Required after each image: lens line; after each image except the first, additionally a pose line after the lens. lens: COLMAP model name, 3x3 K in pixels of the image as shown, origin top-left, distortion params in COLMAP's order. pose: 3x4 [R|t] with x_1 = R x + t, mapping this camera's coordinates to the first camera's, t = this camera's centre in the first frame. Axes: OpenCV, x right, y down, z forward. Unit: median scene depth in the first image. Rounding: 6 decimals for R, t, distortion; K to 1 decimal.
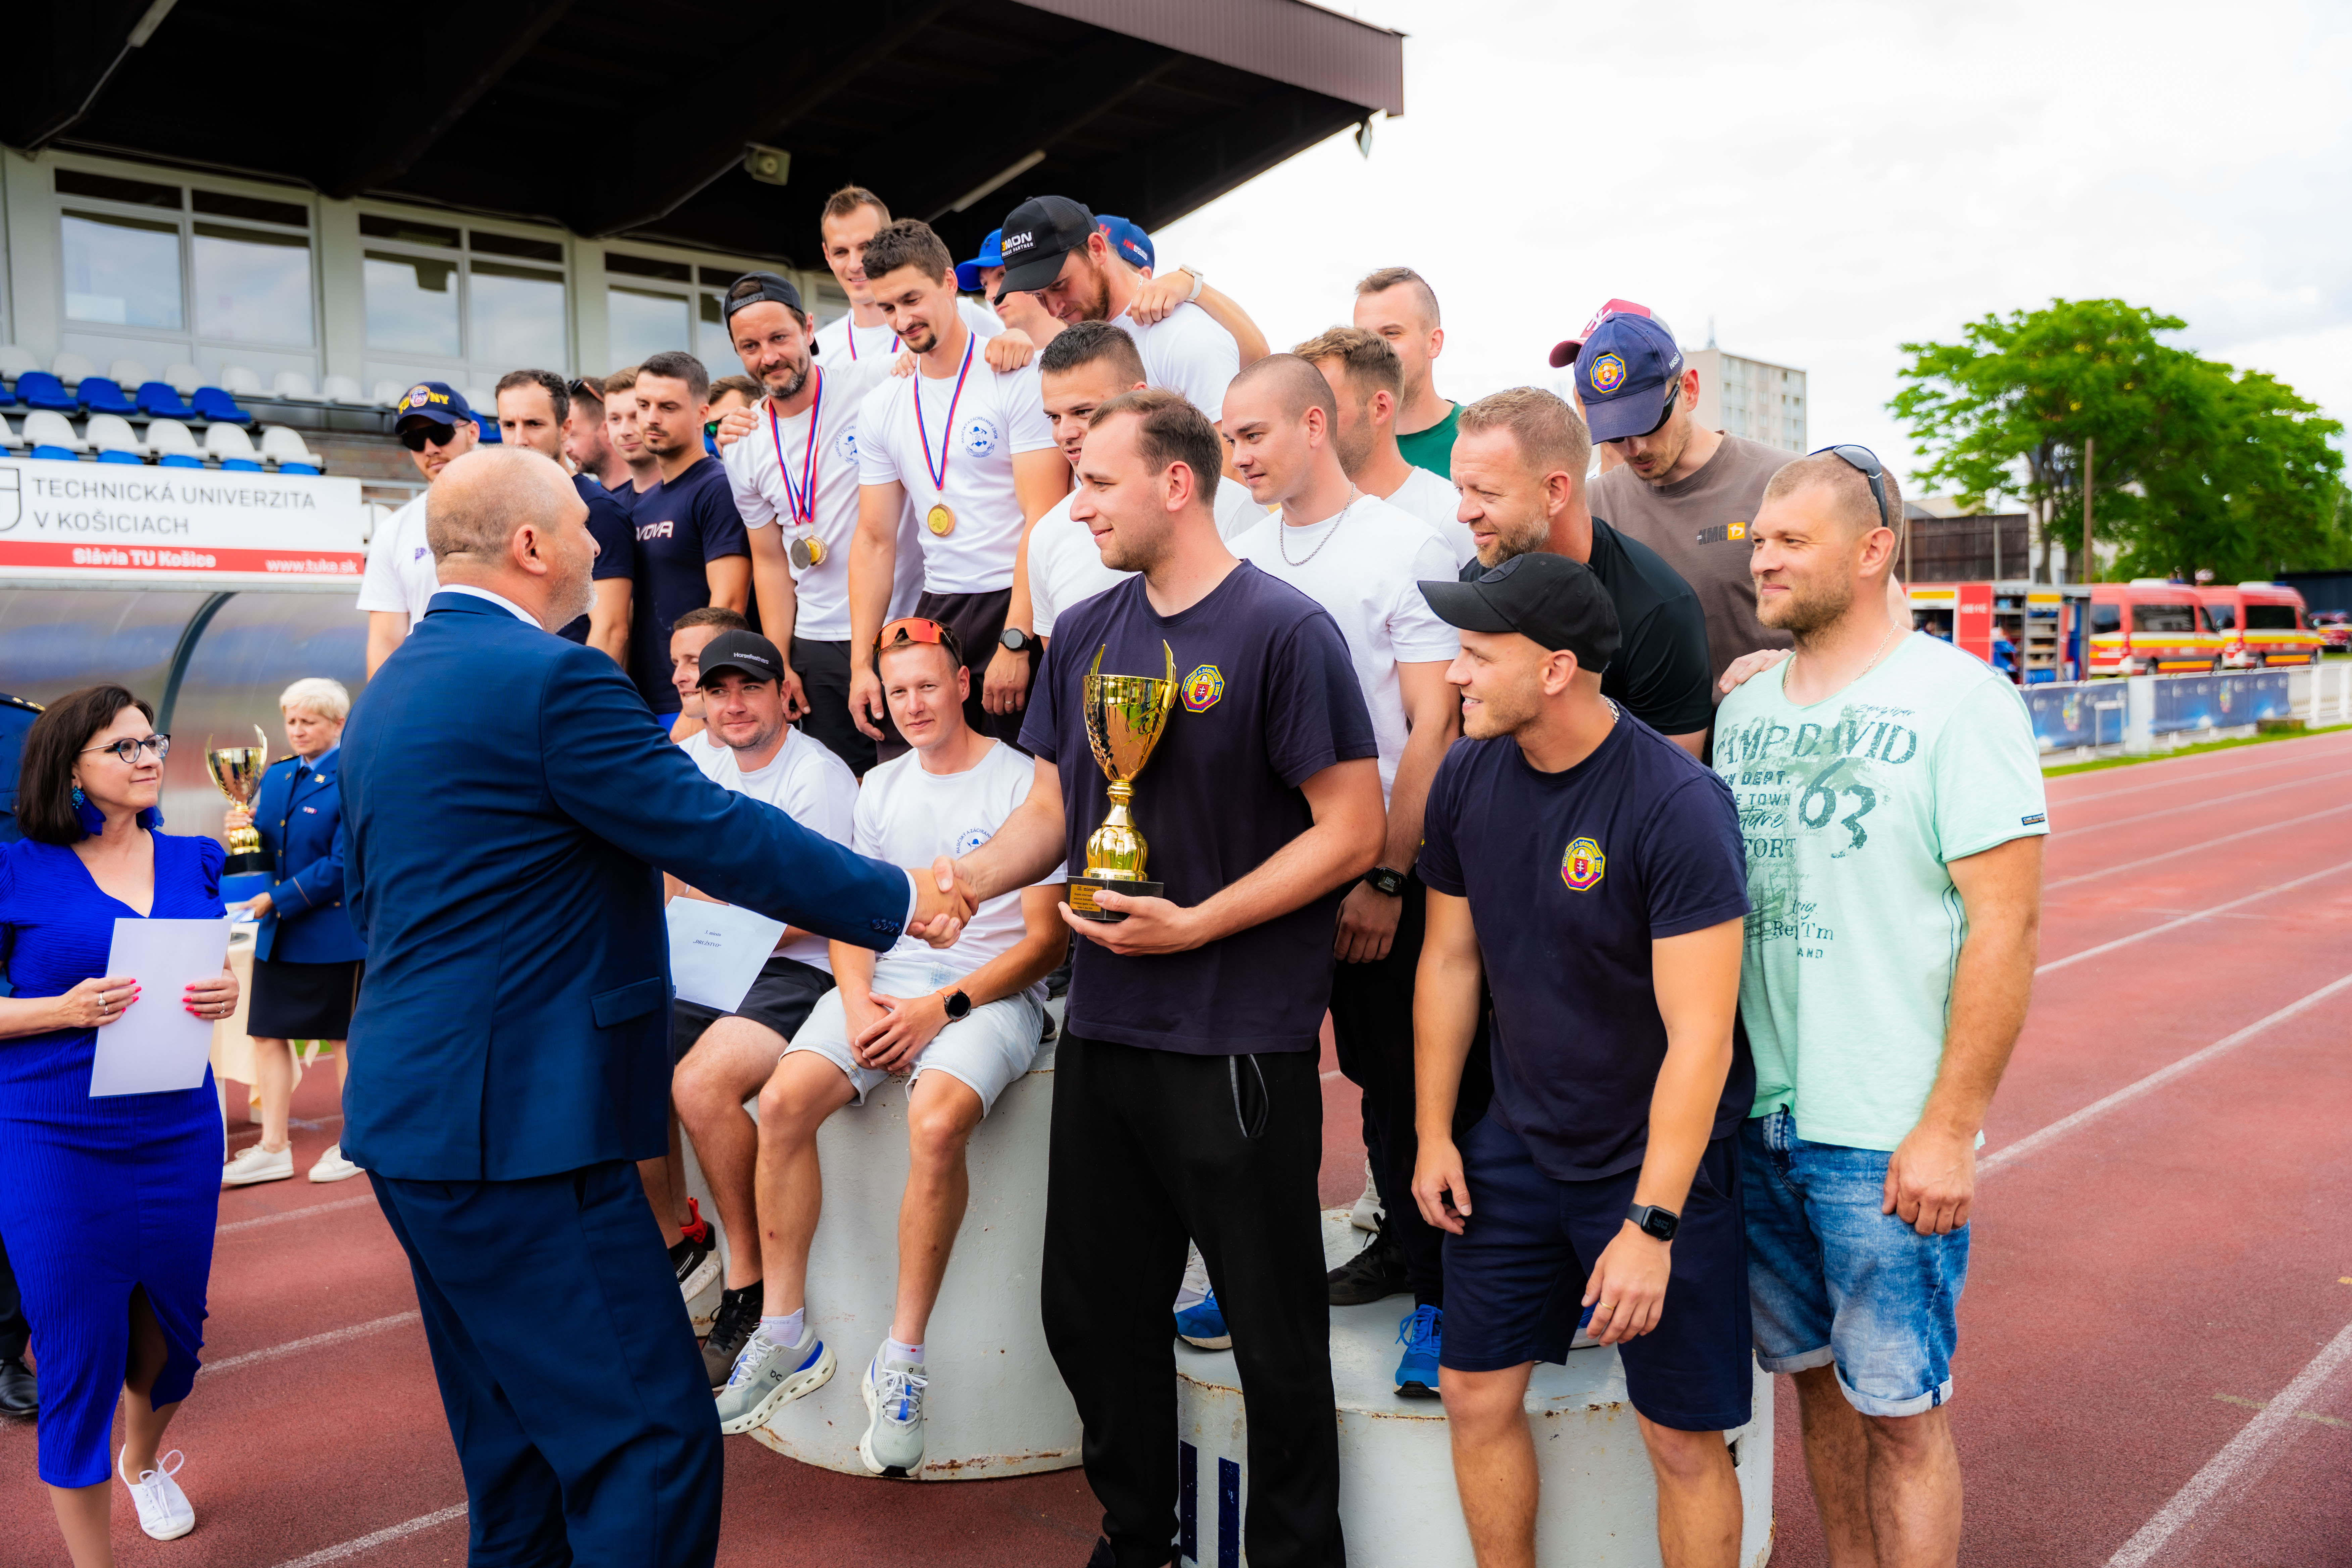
lens RADIAL K [[2007.5, 0, 1166.8], [0, 2007.5, 779.9], [0, 0, 1]] dist [0.003364, -0.001299]
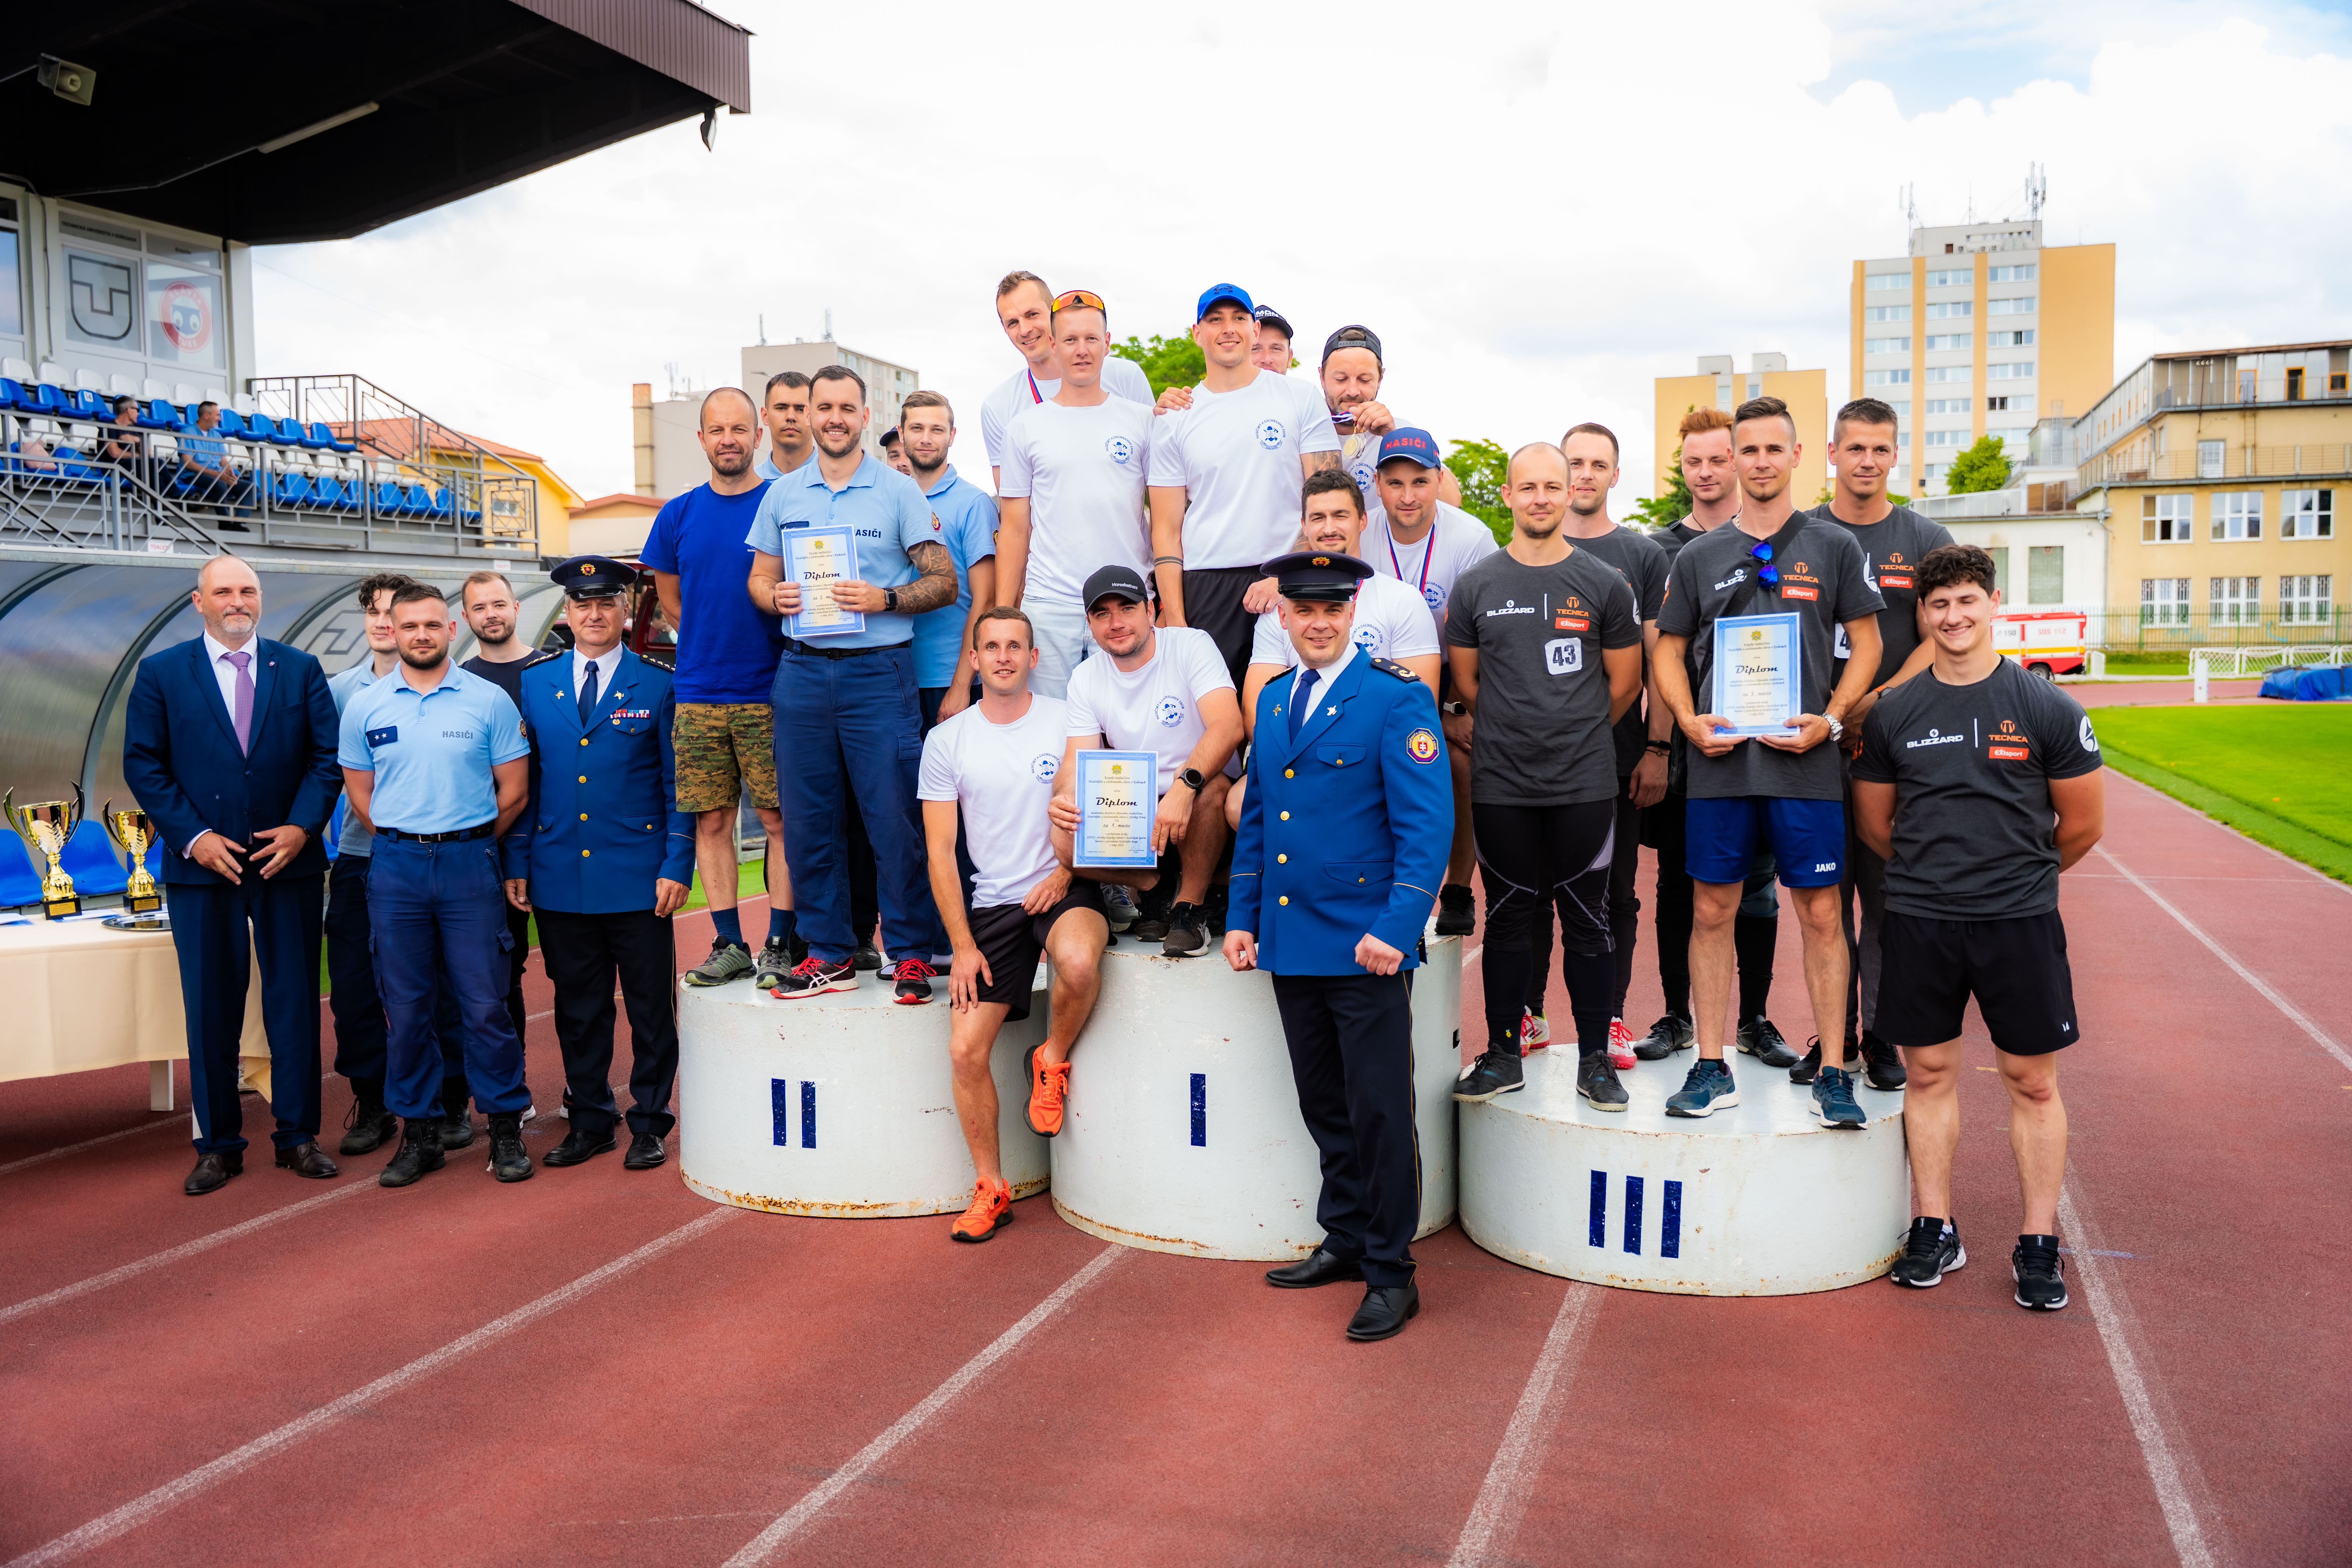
lens RADIAL K [[2066.9, 0, 1176.1], [0, 2066.9, 777.6], [0, 0, 1]] dist [0.003456, -0.003532]
pose [[0.904712, -0.007629, 0.425956, -0.136999], [0.007139, 0.999971, 0.002747, 0.002836], [-0.425964, 0.000556, 0.904740, -0.035232]]
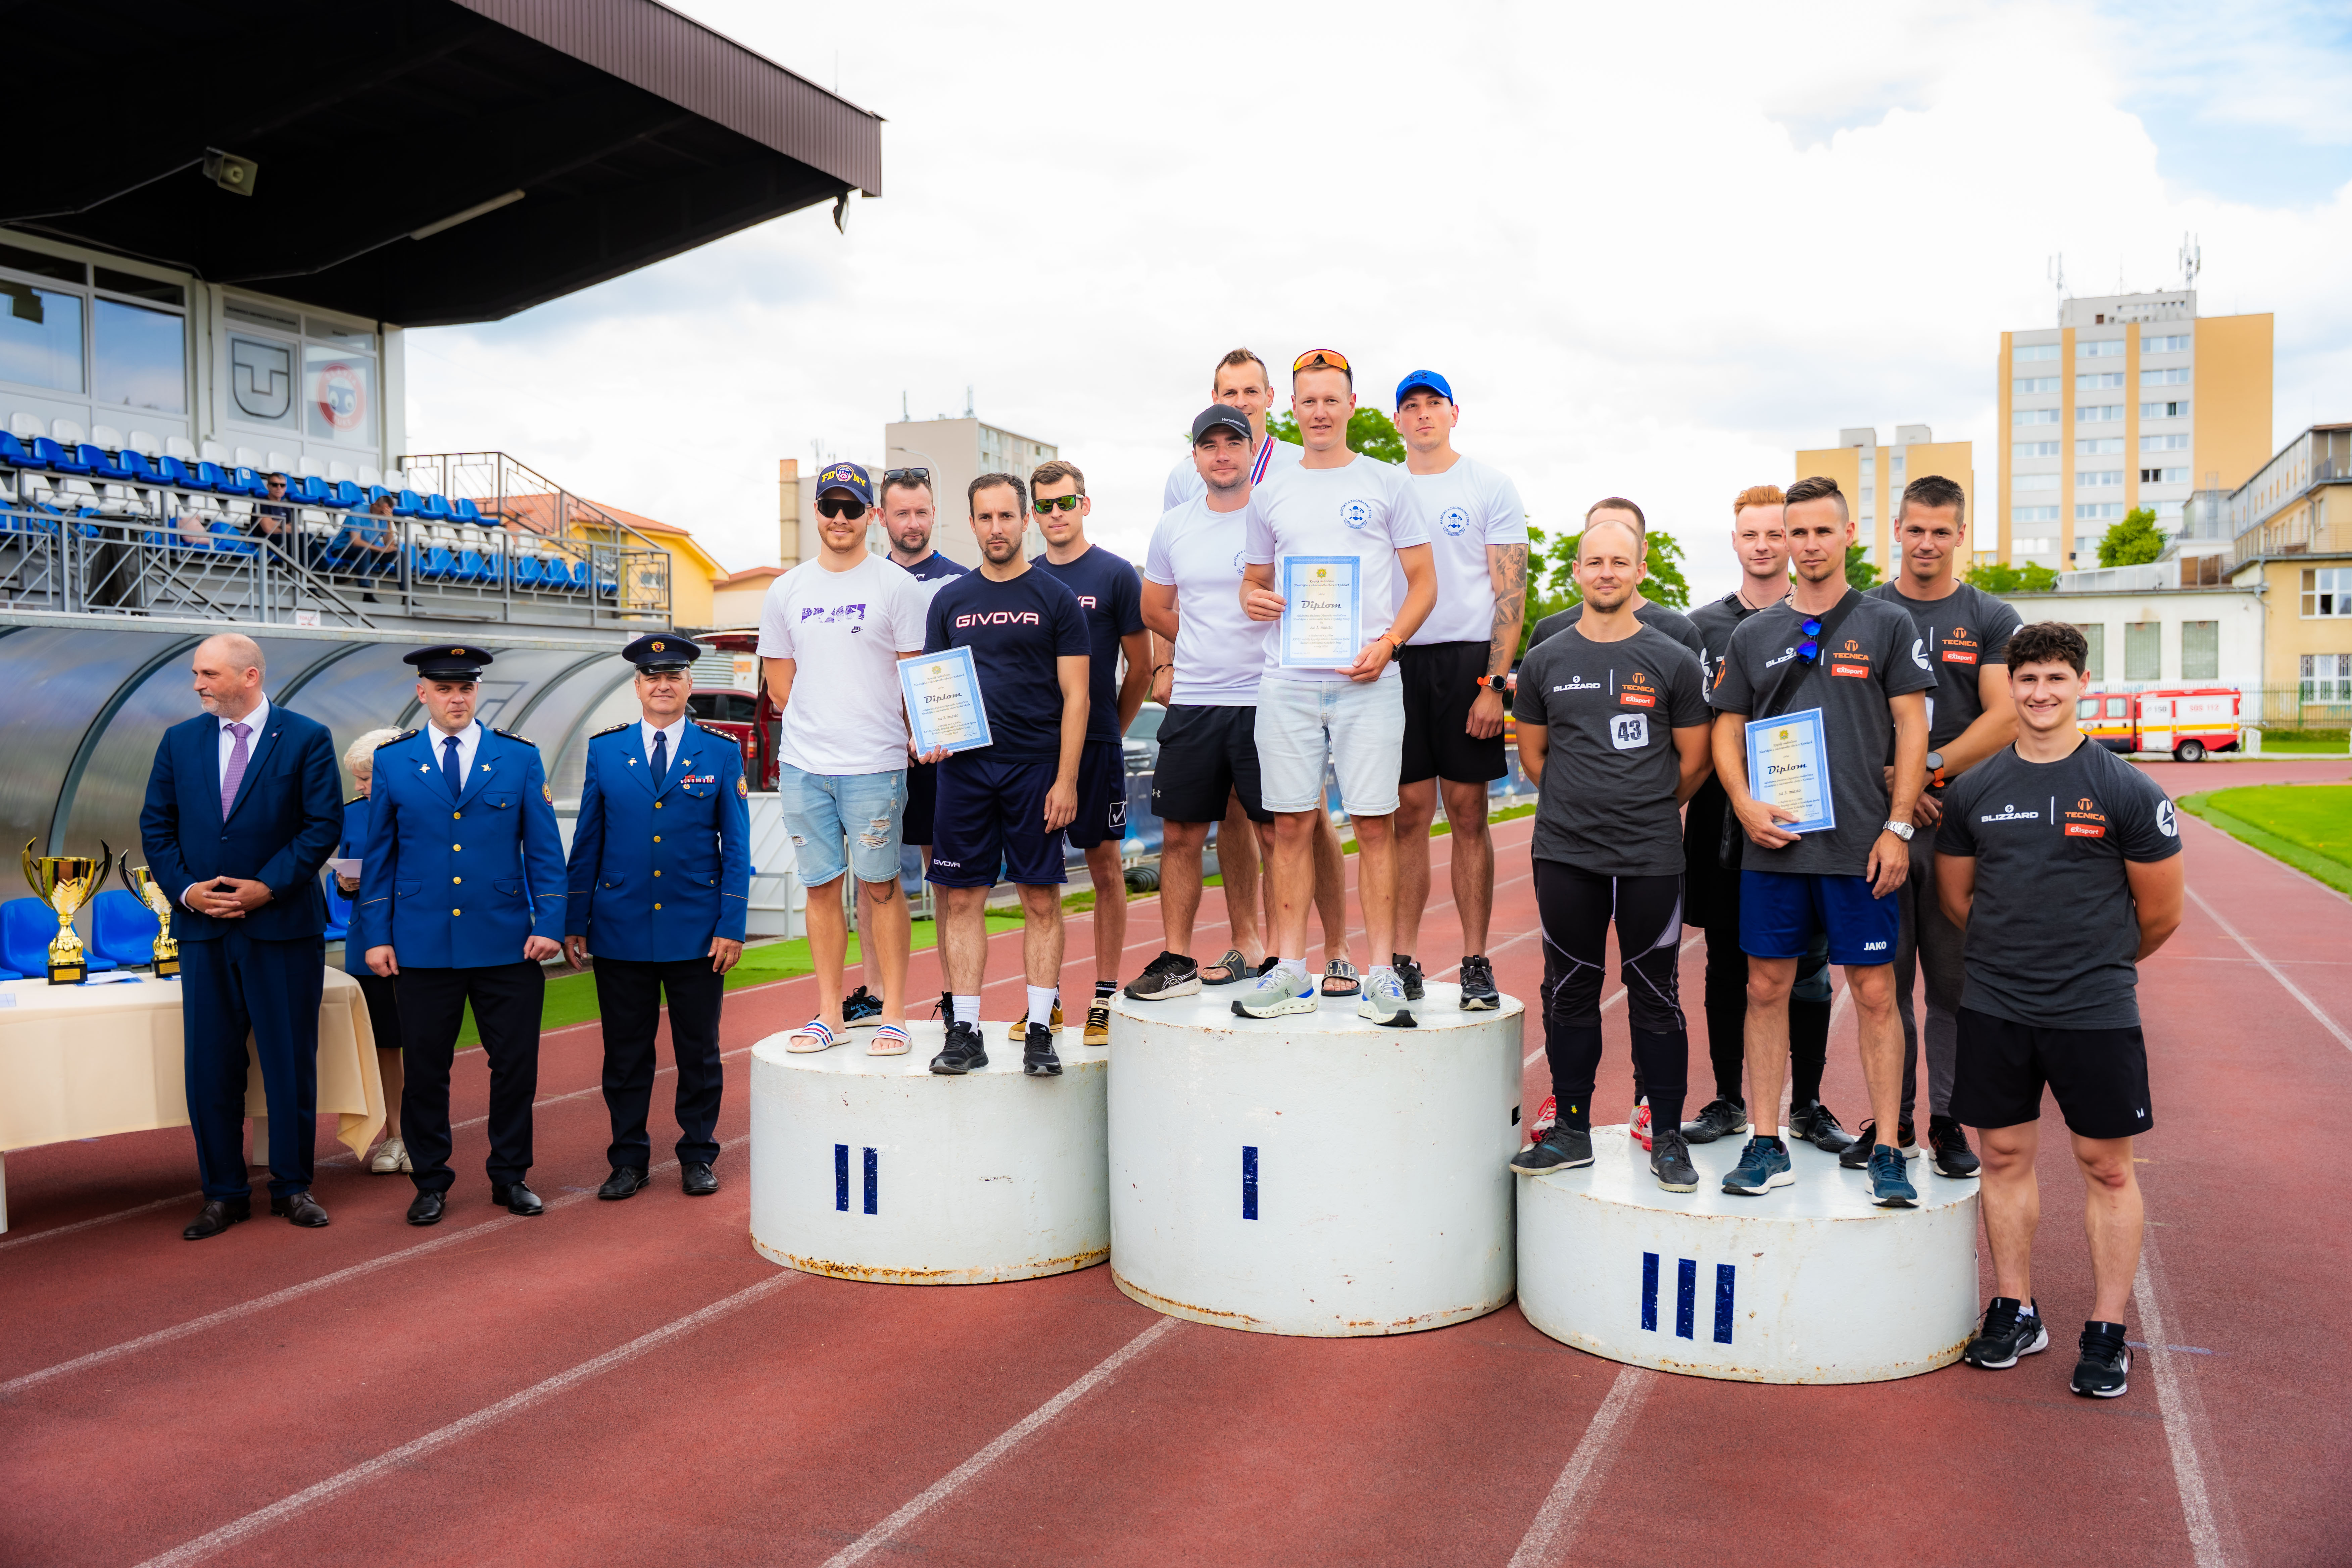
lens RADIAL K [[2062.9, 0, 1186.5], [0, 2062.9, 787.7], [0, 0, 1]] dist [0.004565, -0.008850]
pose [[0.928823, 0.011493, 0.370344, -0.129011], [-0.001516, 0.999628, -0.027220, 0.002765], [-0.370519, 0.024721, 0.928496, -0.039777]]
